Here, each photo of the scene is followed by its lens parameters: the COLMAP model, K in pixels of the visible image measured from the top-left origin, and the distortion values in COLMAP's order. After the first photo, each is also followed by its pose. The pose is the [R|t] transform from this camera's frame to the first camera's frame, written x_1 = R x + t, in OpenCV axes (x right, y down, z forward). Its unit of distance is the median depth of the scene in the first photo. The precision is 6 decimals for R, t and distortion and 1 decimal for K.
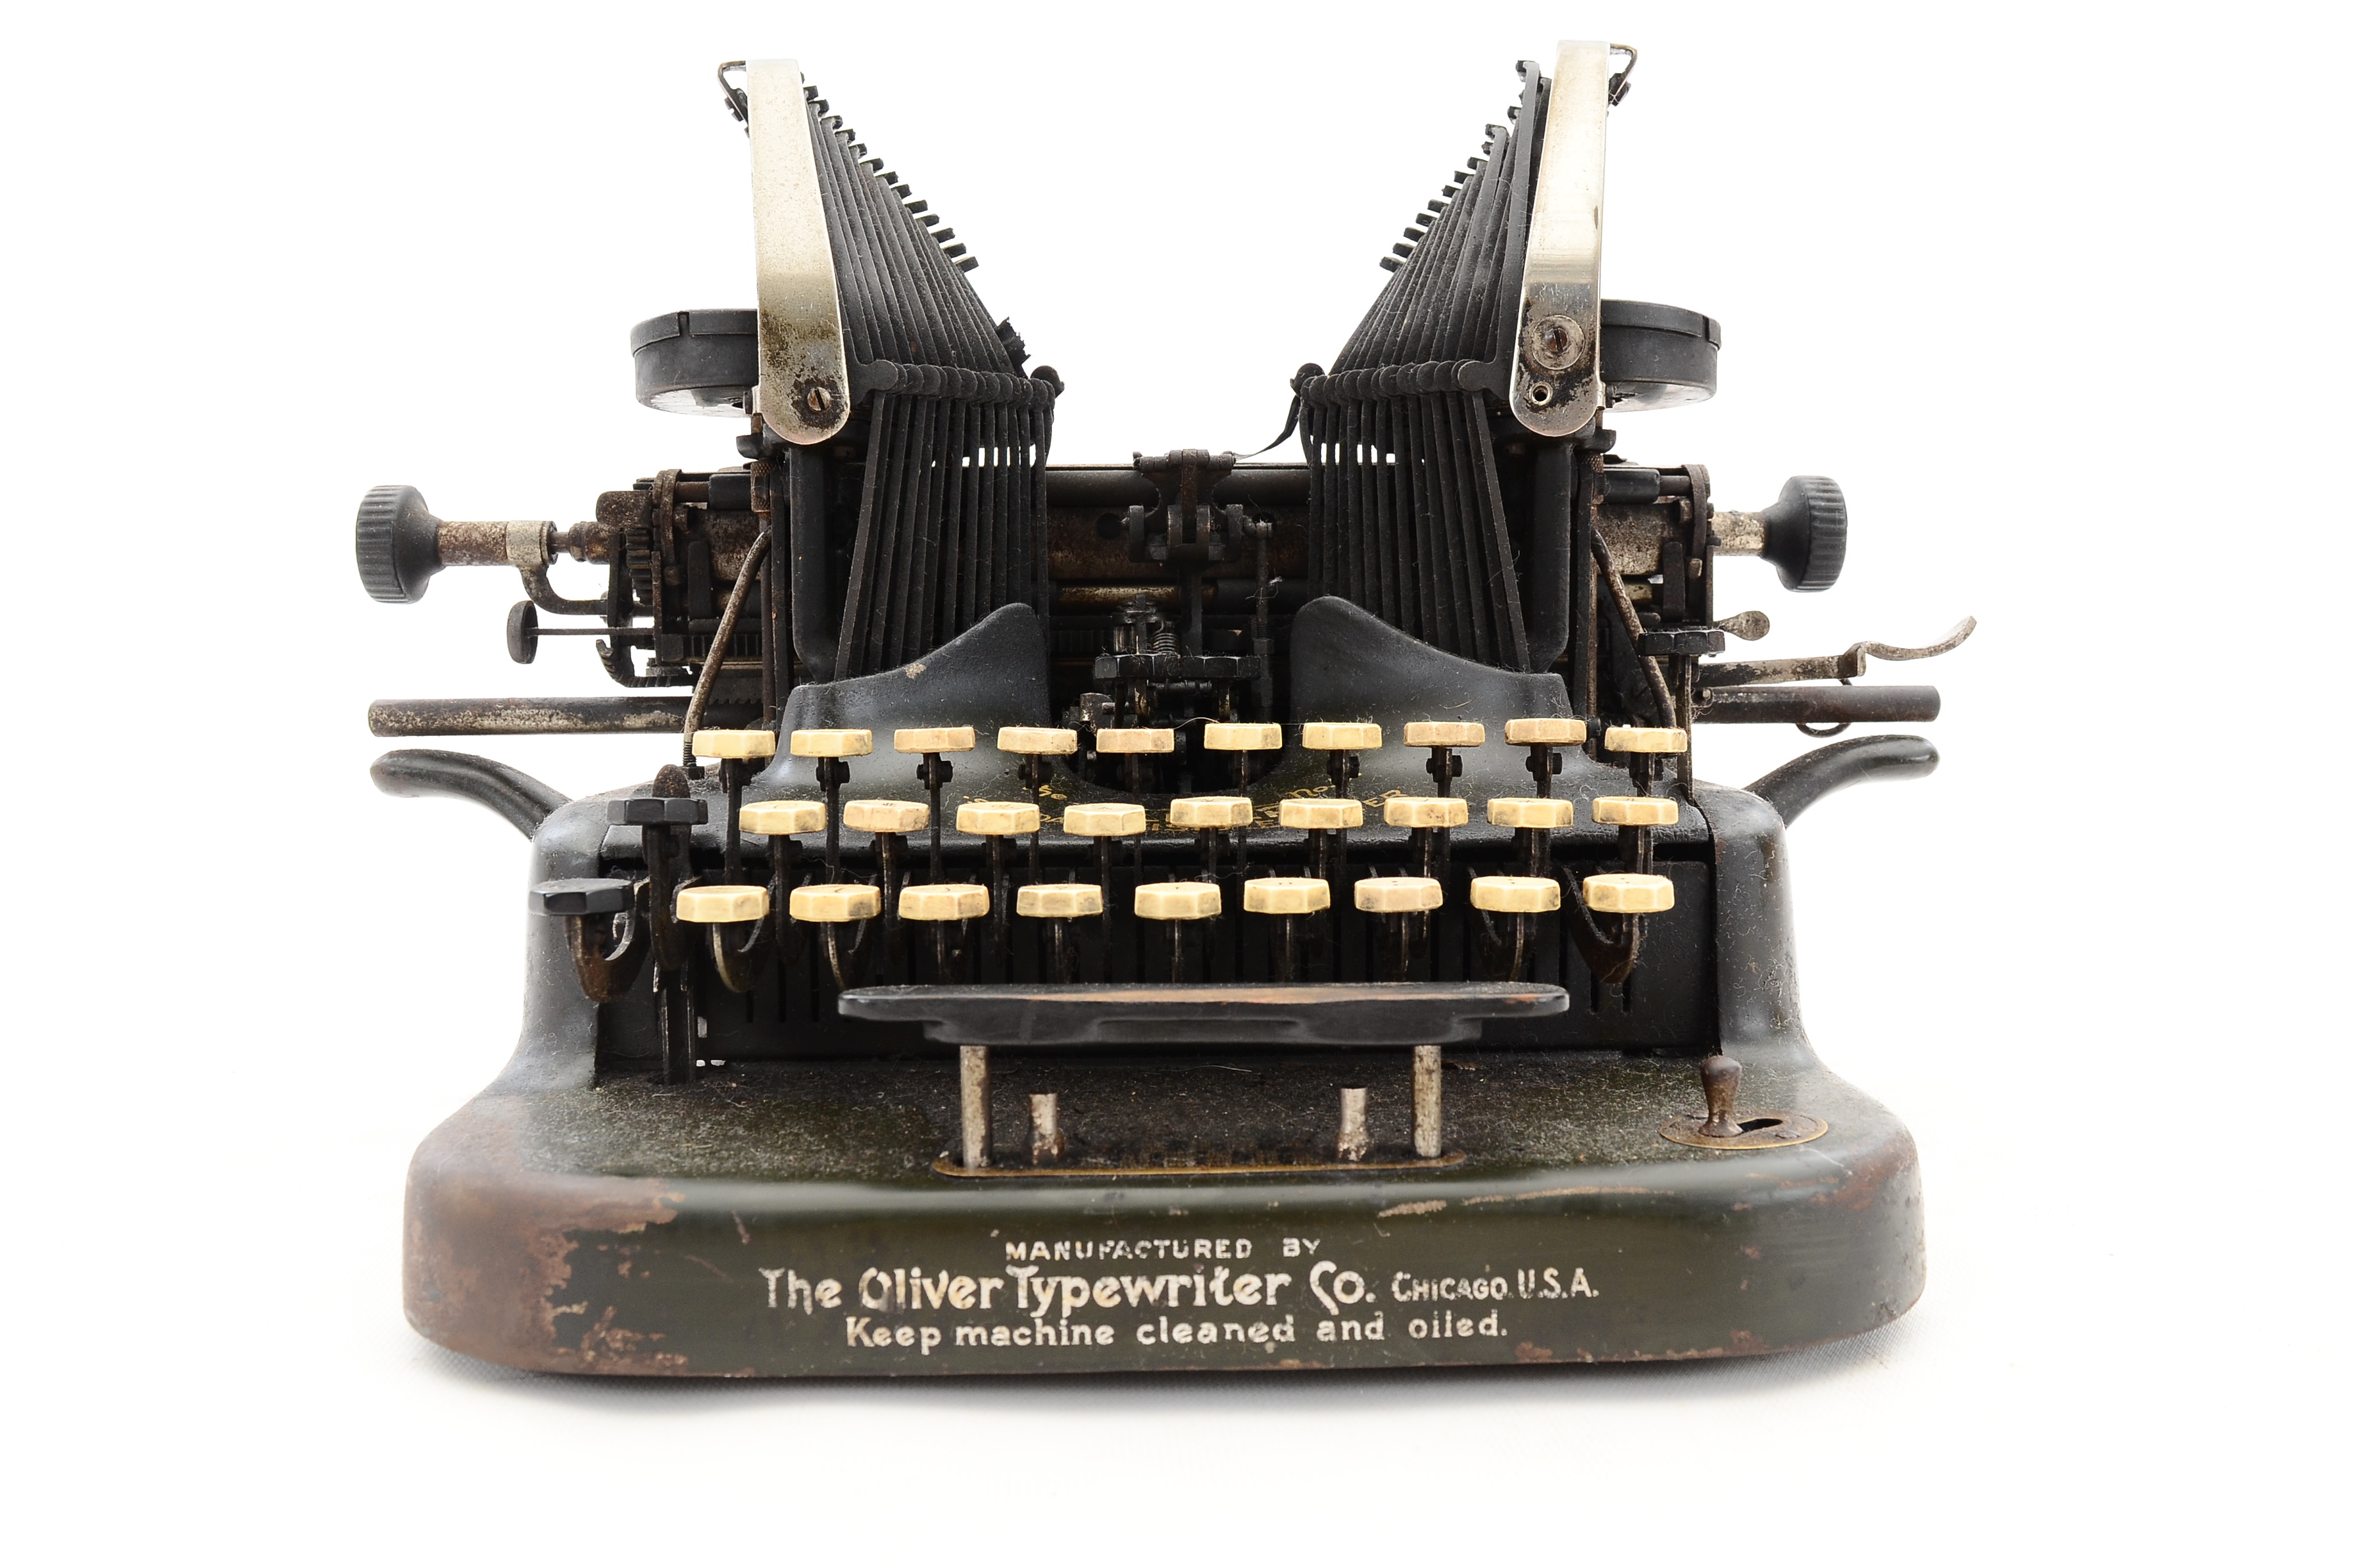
lens RADIAL K [[1944.6, 0, 1182.3], [0, 1944.6, 783.6], [0, 0, 1]] dist [-0.098558, -0.002170]
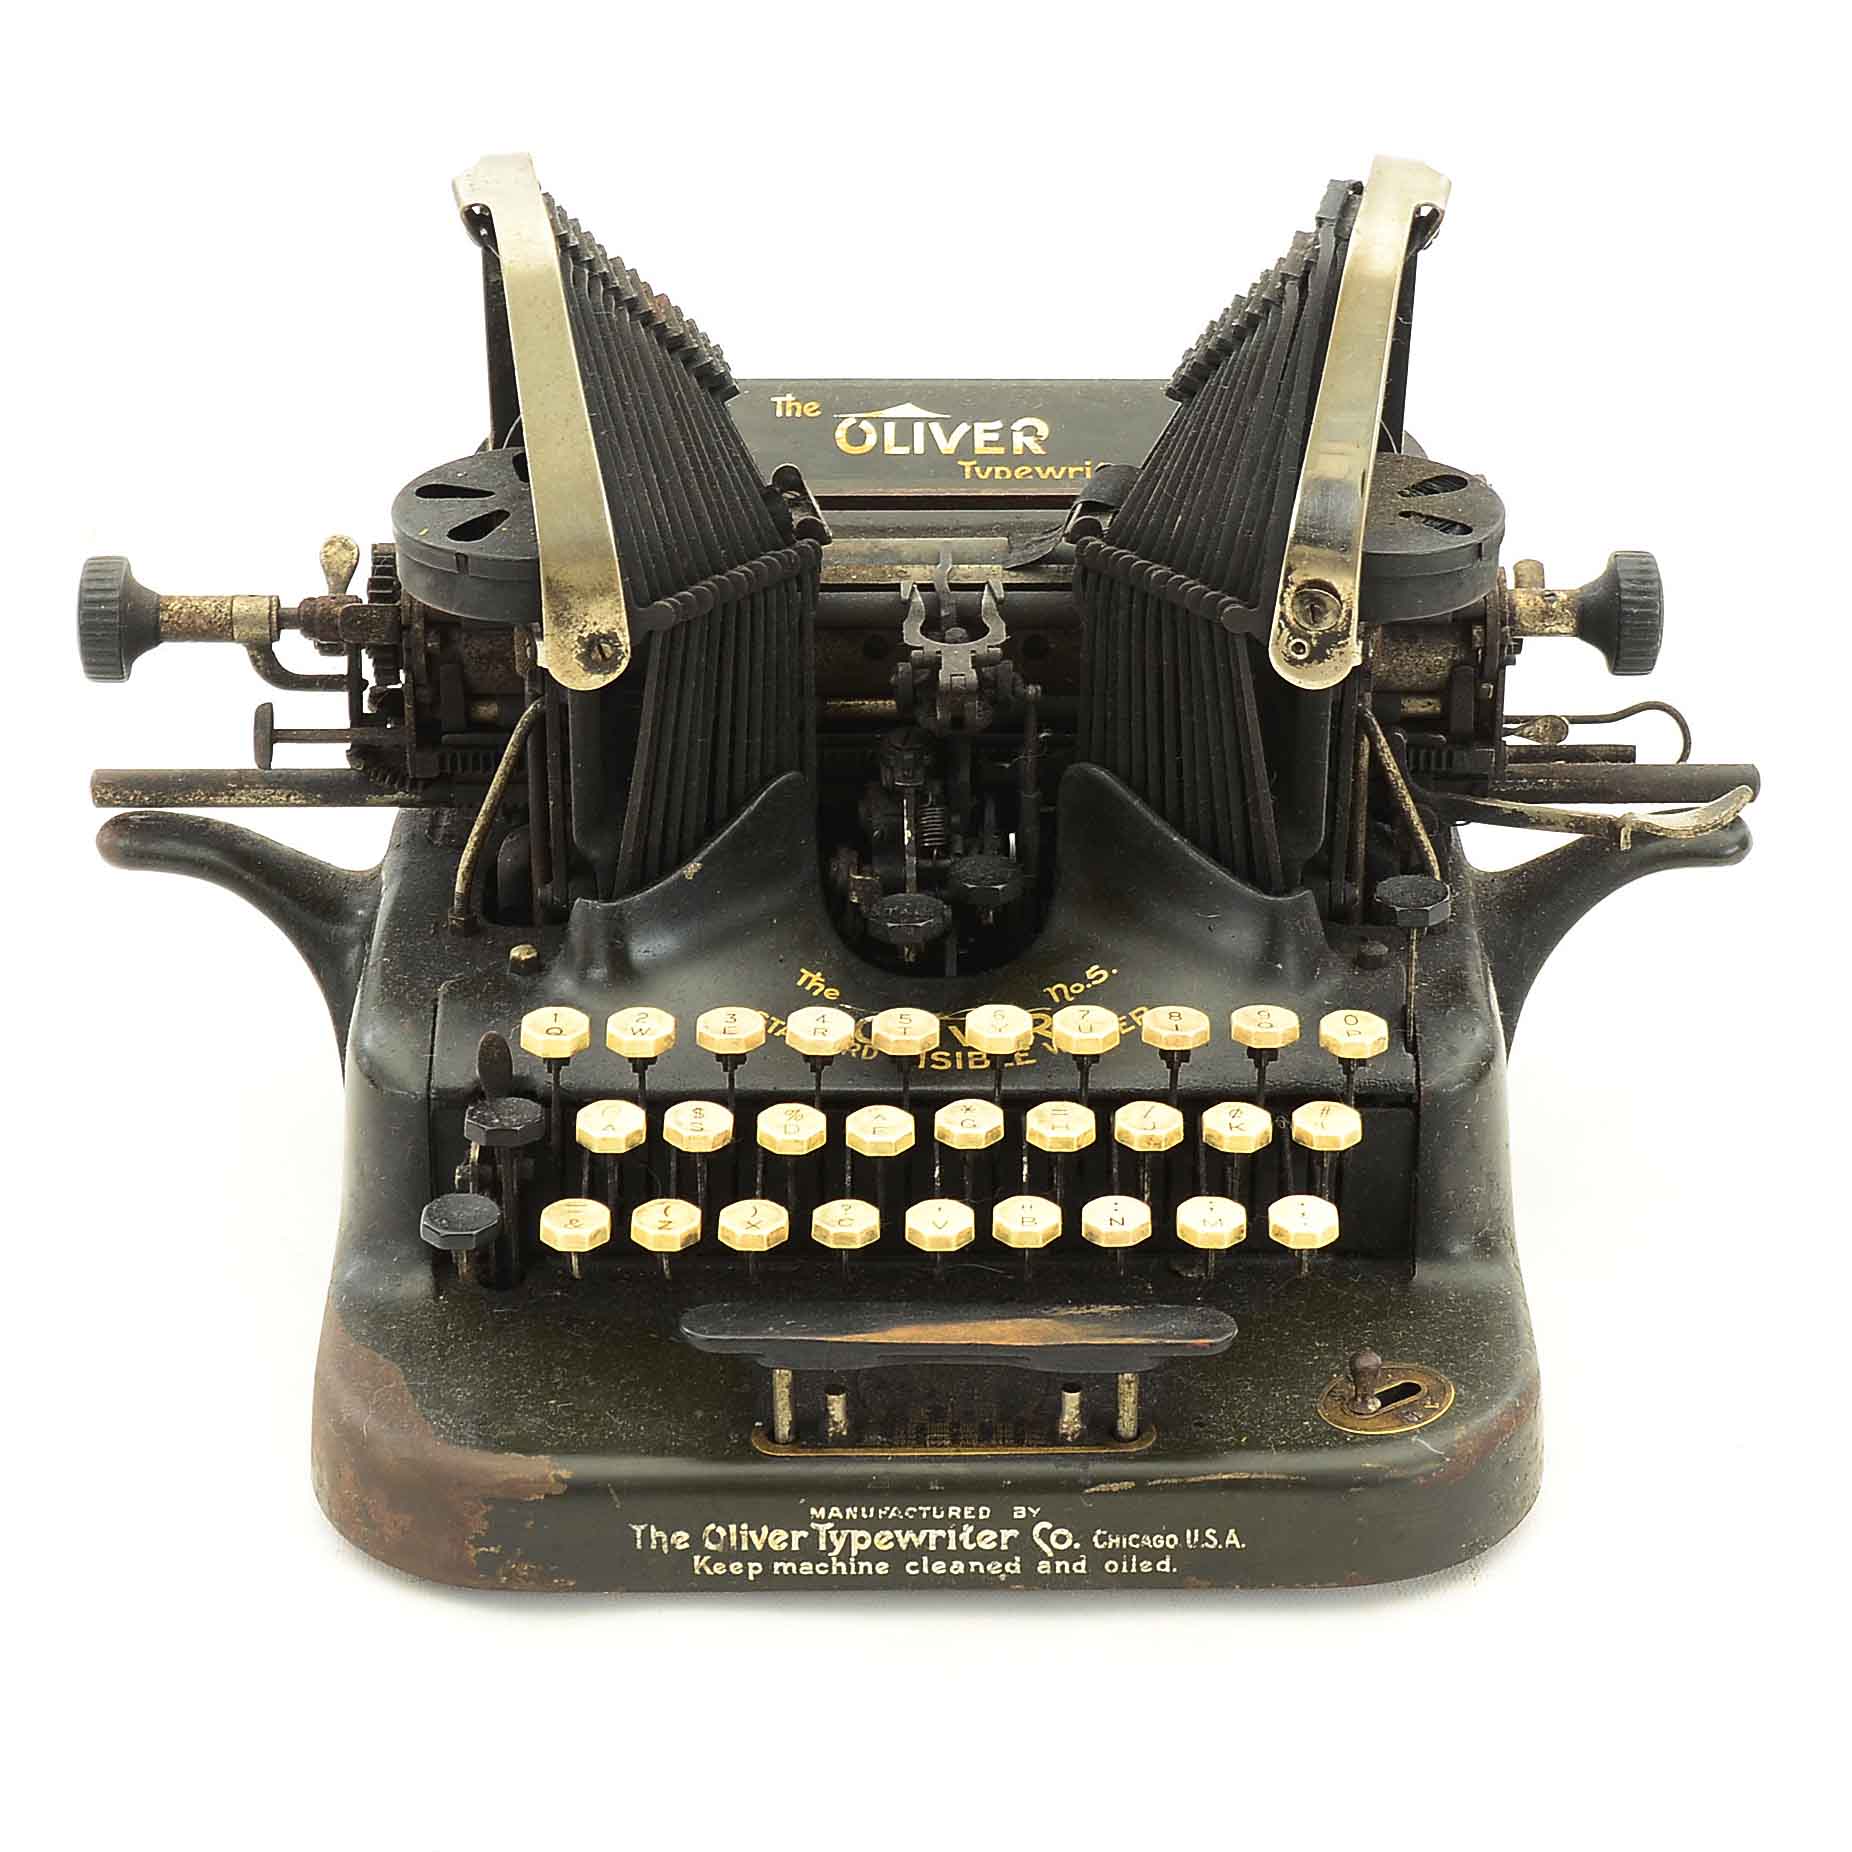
lens RADIAL K [[5109.8, 0, 928.3], [0, 5109.8, 923.3], [0, 0, 1]] dist [-0.104307, 0.000000]
pose [[0.999897, 0.013926, -0.003501, -0.001102], [-0.011304, 0.913742, 0.406139, -1.543142], [0.008854, -0.406057, 0.913805, -2.043931]]
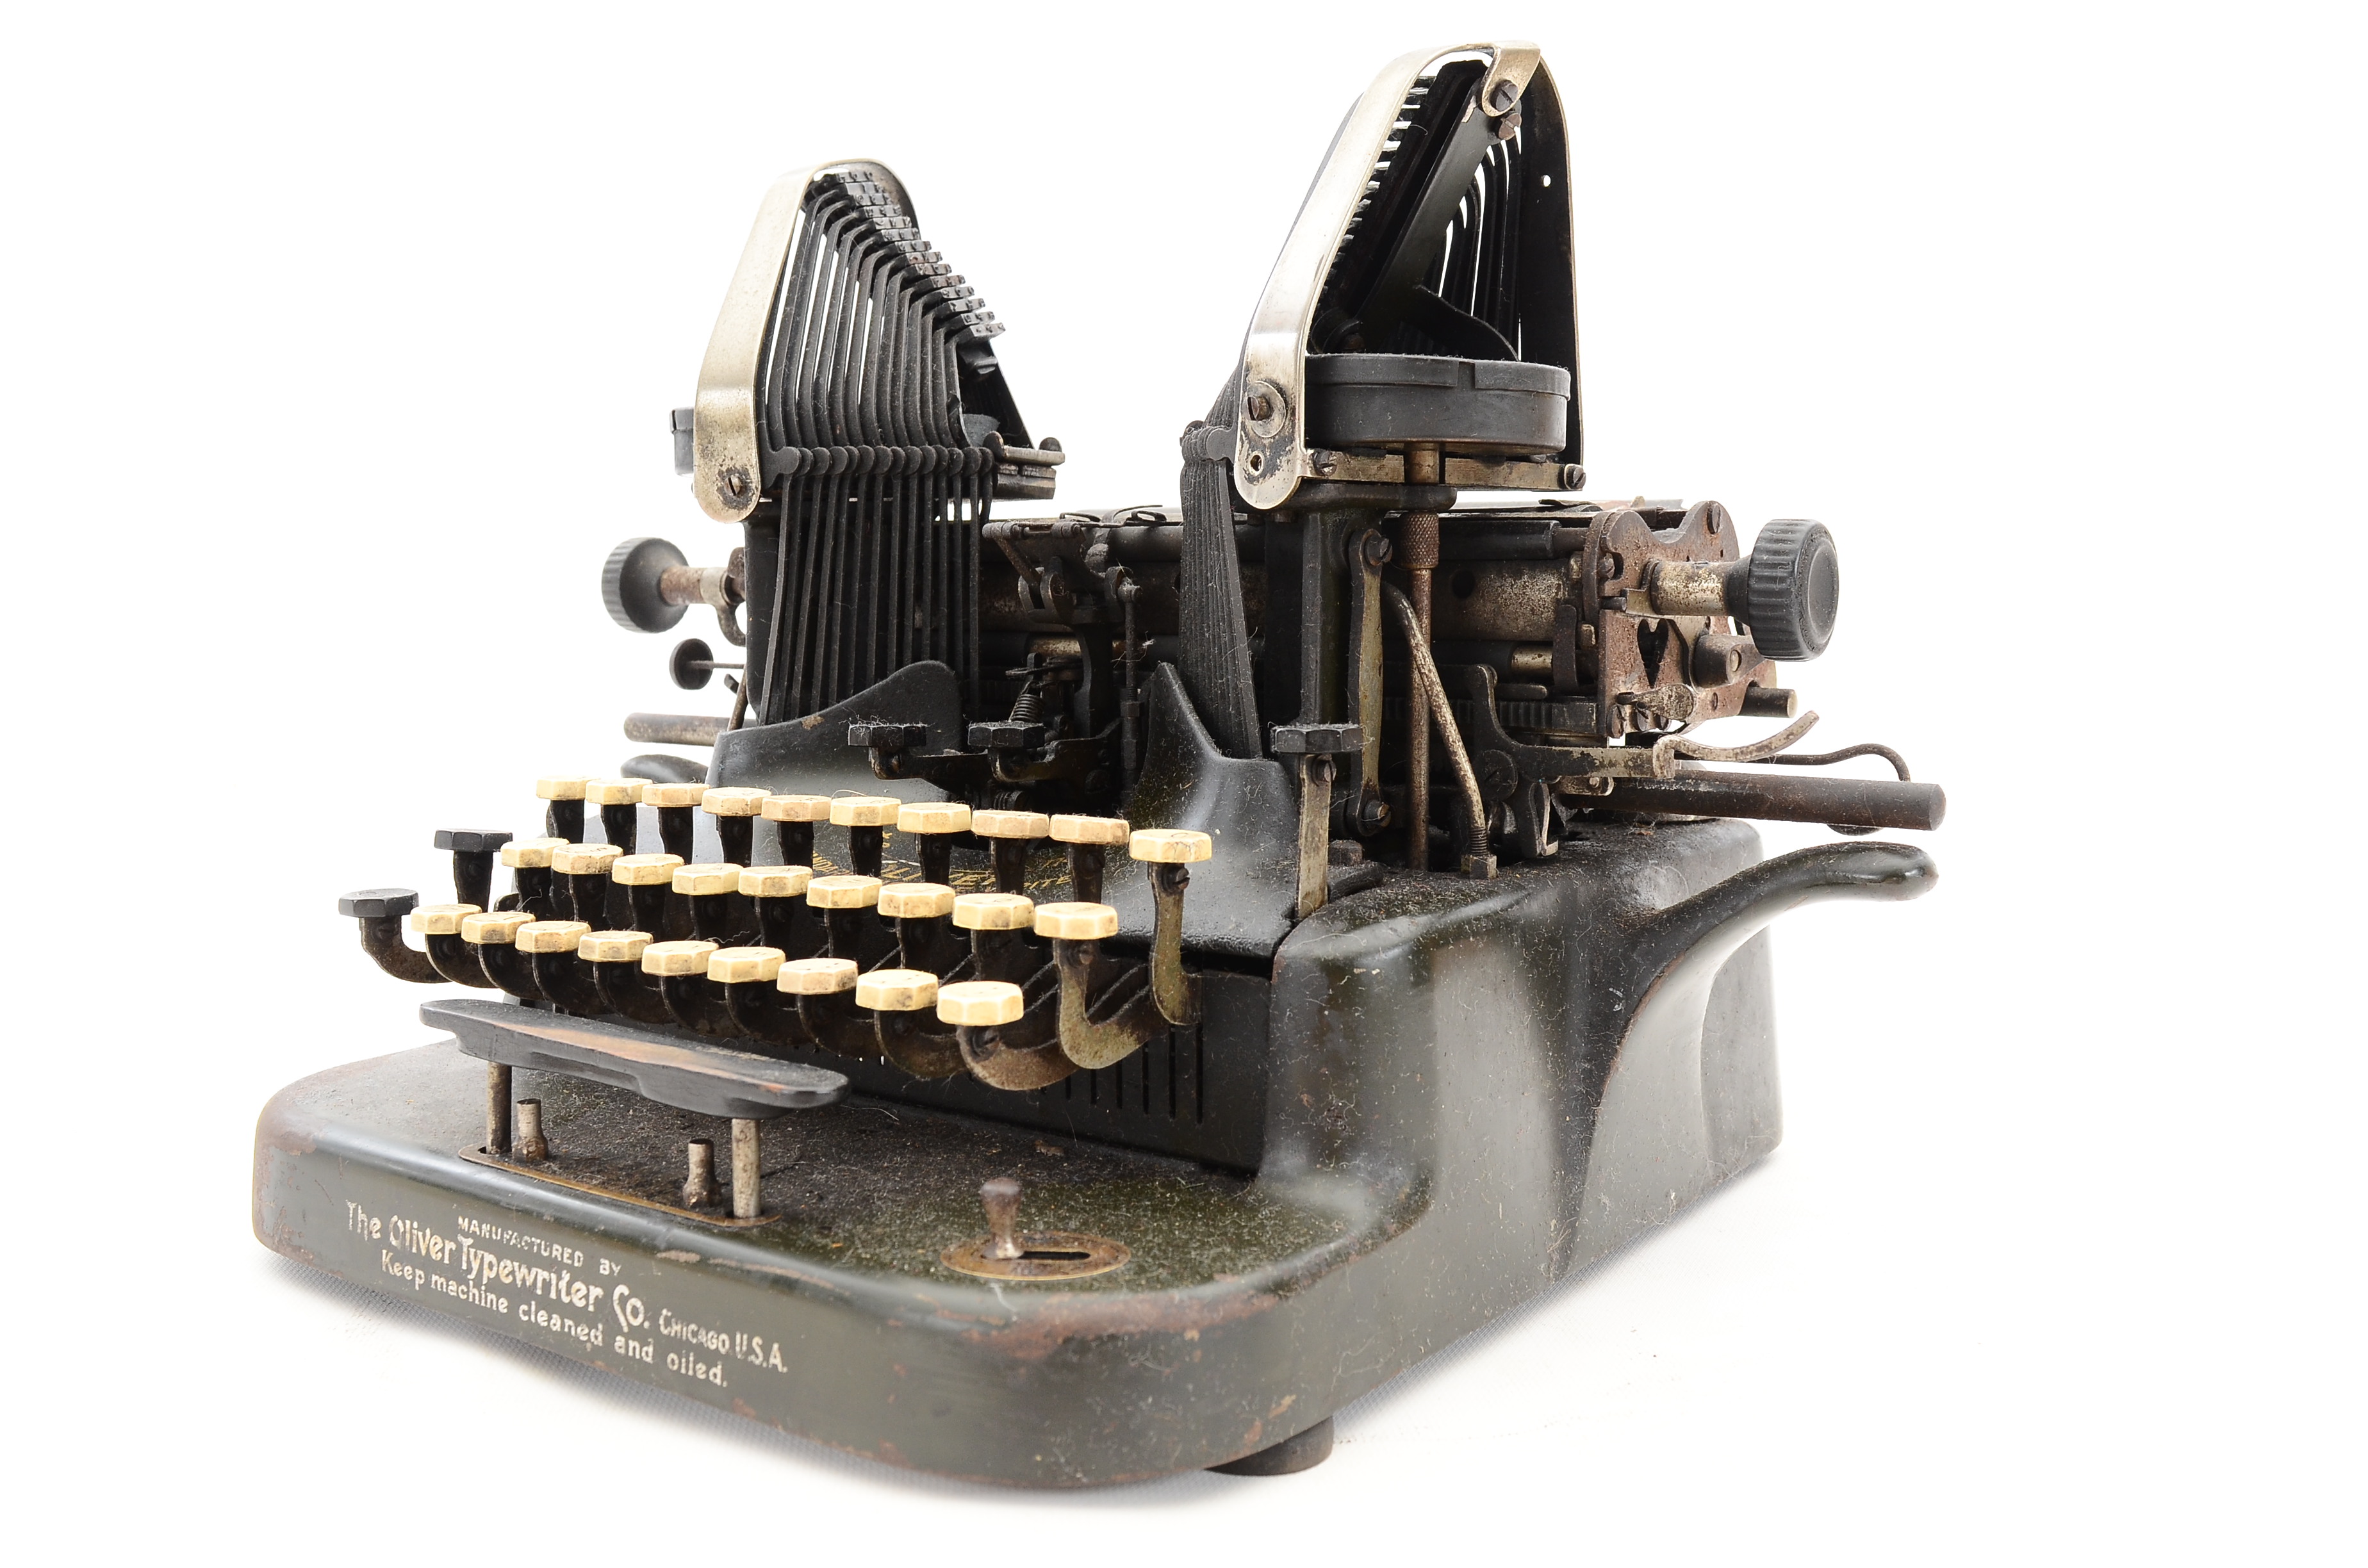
lens RADIAL K [[2137.4, 0, 1179.9], [0, 2137.4, 791.0], [0, 0, 1]] dist [-0.094130, 0.011240]
pose [[0.797963, 0.068266, -0.598827, 1.040087], [-0.045807, 0.997560, 0.052680, -0.125306], [0.600963, -0.014606, 0.799144, 0.186585]]
